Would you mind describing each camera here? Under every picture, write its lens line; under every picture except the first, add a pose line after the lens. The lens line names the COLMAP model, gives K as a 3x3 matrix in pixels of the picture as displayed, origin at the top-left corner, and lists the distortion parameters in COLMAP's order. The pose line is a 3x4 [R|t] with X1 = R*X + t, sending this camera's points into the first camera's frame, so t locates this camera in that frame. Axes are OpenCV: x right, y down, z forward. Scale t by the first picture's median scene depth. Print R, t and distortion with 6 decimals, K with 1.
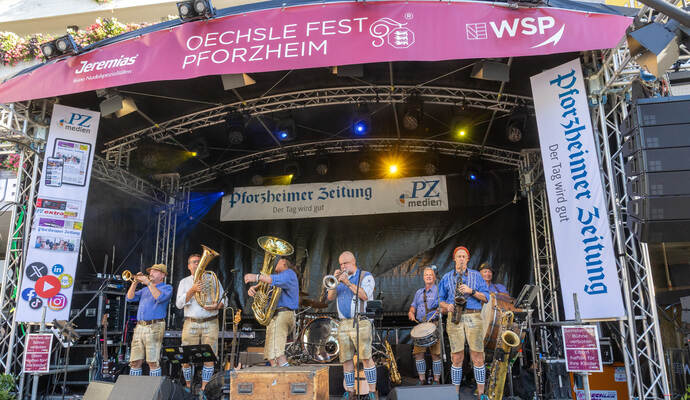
lens RADIAL K [[458.2, 0, 336.0], [0, 458.2, 240.8], [0, 0, 1]] dist [-0.000739, 0.002334]
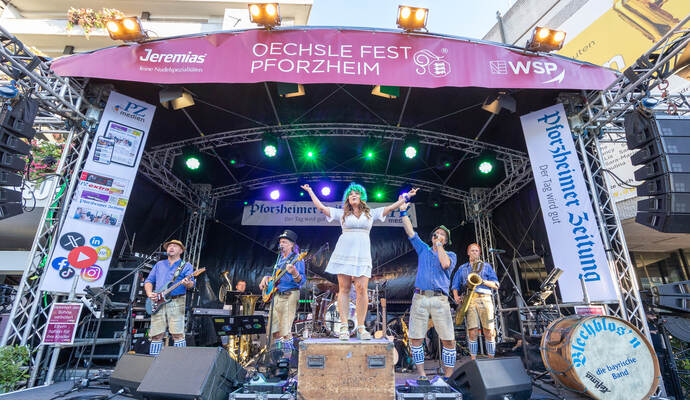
lens RADIAL K [[294.1, 0, 346.4], [0, 294.1, 238.1], [0, 0, 1]] dist [0.001408, 0.000115]
pose [[0.983857, 0.066851, 0.166002, -0.170617], [-0.052823, 0.994760, -0.087530, 0.084034], [-0.170983, 0.077348, 0.982233, 0.263531]]
